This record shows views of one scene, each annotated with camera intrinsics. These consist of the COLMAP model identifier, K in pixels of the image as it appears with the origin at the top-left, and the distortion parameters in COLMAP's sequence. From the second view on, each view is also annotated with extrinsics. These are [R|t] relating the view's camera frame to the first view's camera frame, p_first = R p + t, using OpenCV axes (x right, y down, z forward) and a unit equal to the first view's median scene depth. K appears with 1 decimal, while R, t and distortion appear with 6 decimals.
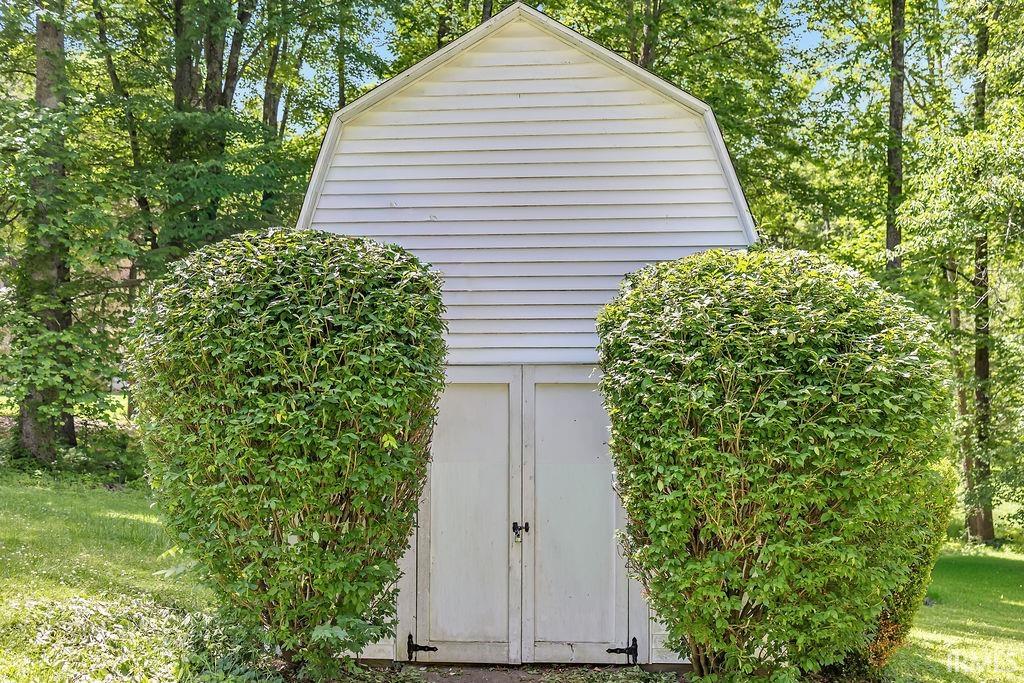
lens RADIAL K [[1021.1, 0, 512.0], [0, 1021.1, 341.5], [0, 0, 1]] dist [0.017020, 0.014485]
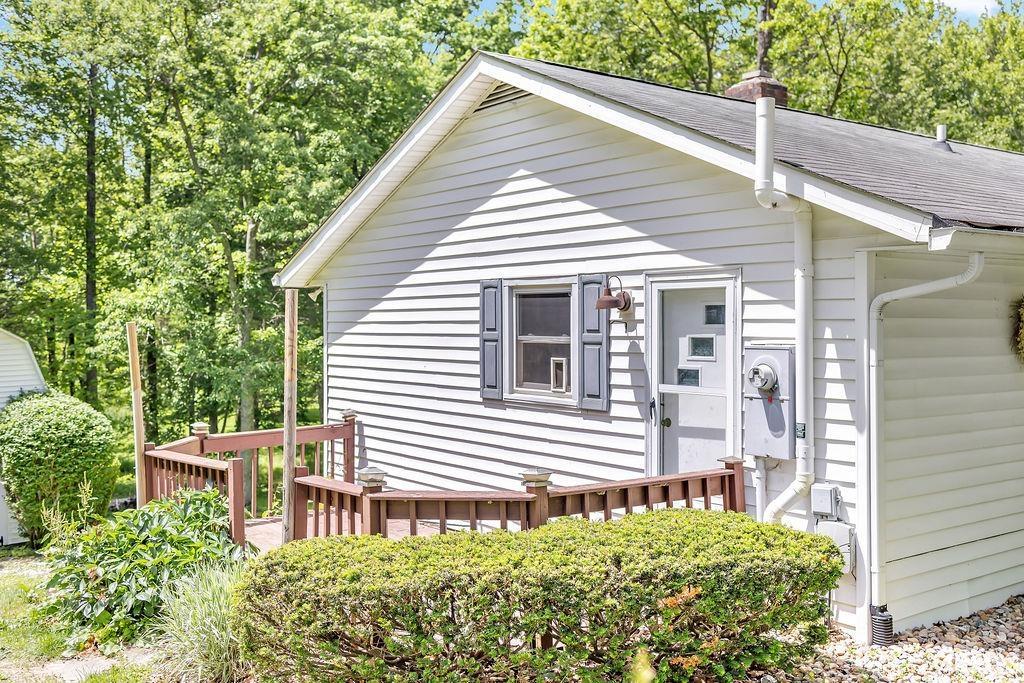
lens RADIAL K [[1021.1, 0, 512.0], [0, 1021.1, 341.5], [0, 0, 1]] dist [0.017020, 0.014485]
pose [[0.732121, -0.033602, 0.680345, -0.972202], [-0.005729, 0.998444, 0.055477, -0.517619], [-0.681151, -0.044513, 0.730789, -2.534799]]
